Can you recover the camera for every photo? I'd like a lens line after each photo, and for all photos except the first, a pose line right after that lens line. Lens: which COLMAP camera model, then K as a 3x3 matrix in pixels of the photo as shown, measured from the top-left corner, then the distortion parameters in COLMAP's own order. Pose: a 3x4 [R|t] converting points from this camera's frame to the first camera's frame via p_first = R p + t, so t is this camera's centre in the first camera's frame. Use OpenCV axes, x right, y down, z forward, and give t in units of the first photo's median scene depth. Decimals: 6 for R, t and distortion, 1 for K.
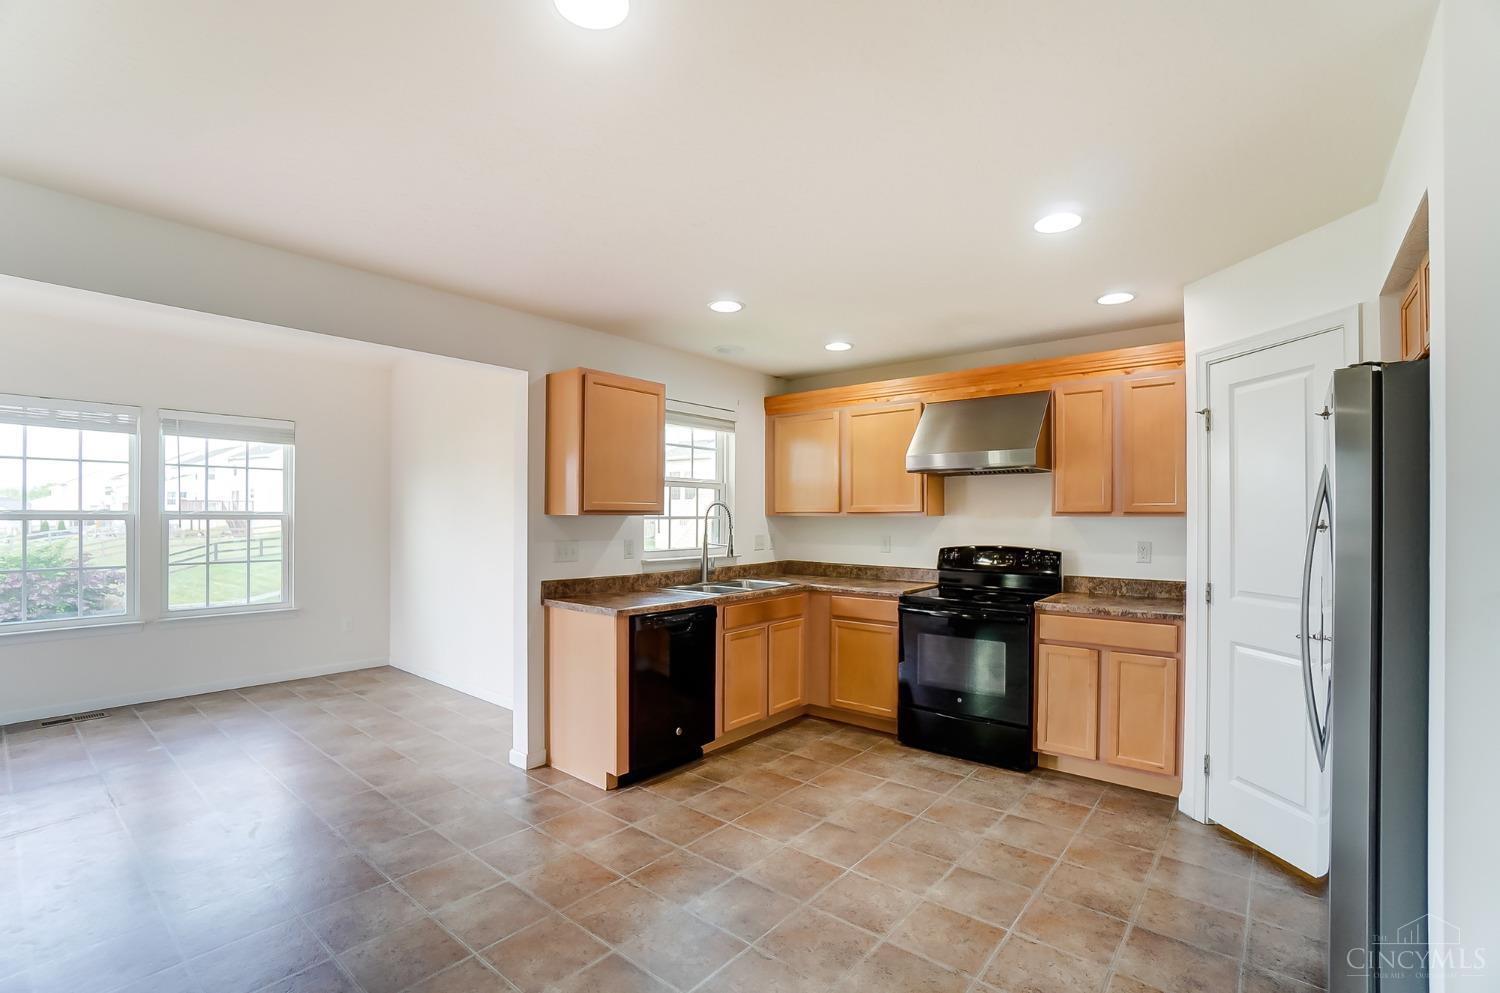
lens RADIAL K [[648.7, 0, 743.4], [0, 648.7, 516.4], [0, 0, 1]] dist [0.001337, 0.000422]
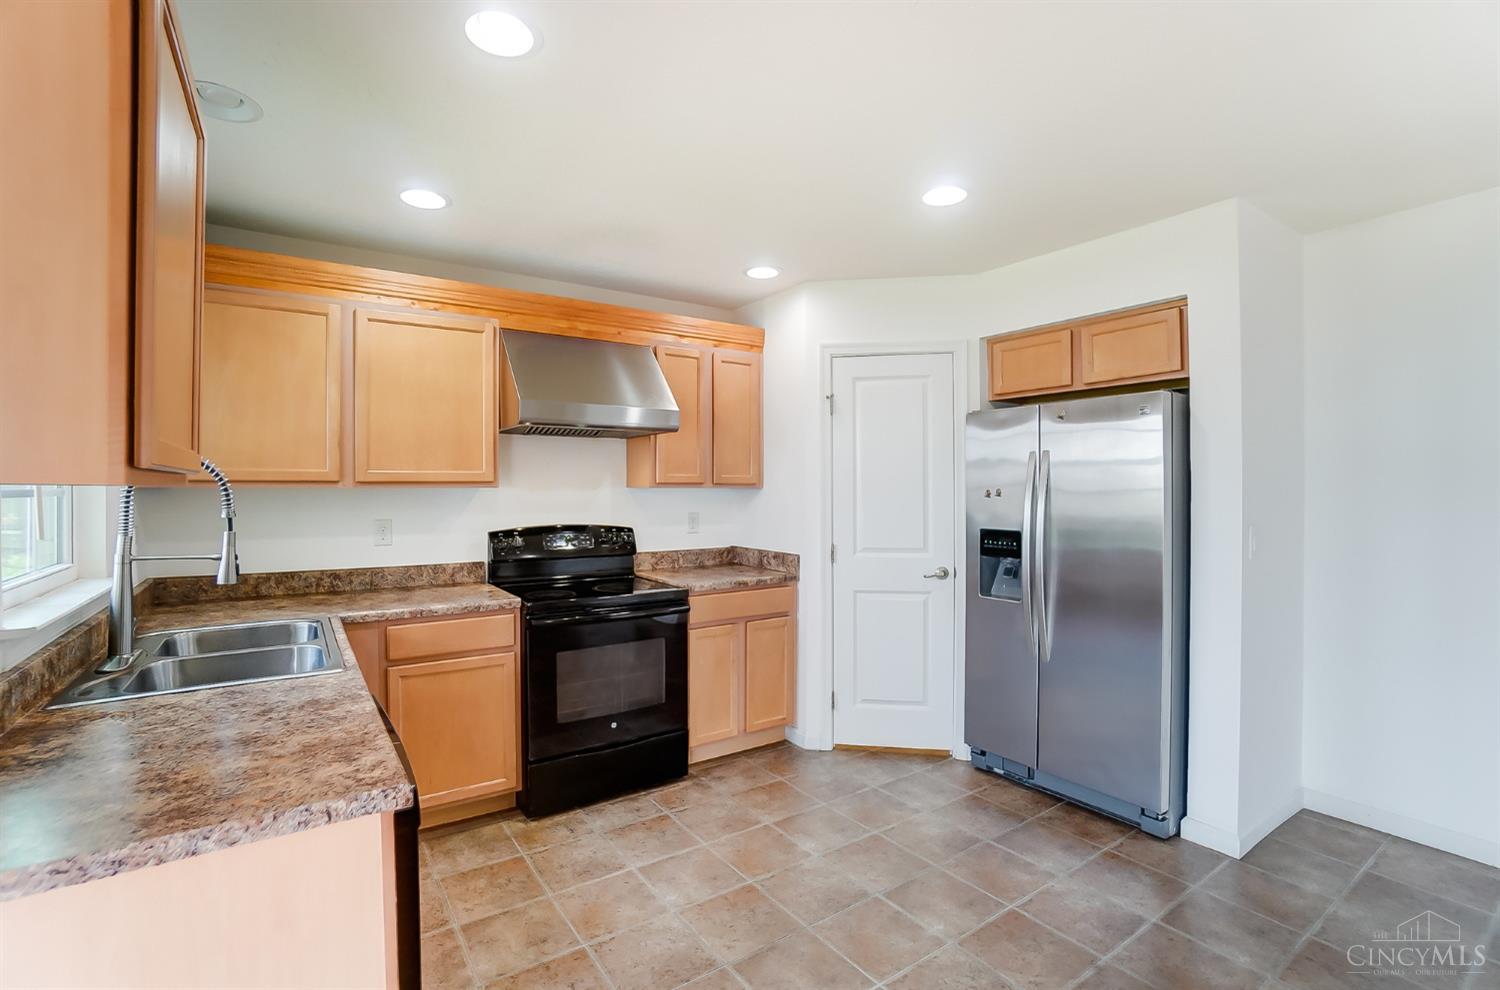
lens RADIAL K [[672.7, 0, 692.0], [0, 672.7, 493.3], [0, 0, 1]] dist [-0.047112, 0.000237]
pose [[0.319653, -0.005165, 0.947520, -0.401568], [0.003469, 0.999985, 0.004281, 0.004173], [-0.947528, 0.001918, 0.319666, 0.678270]]
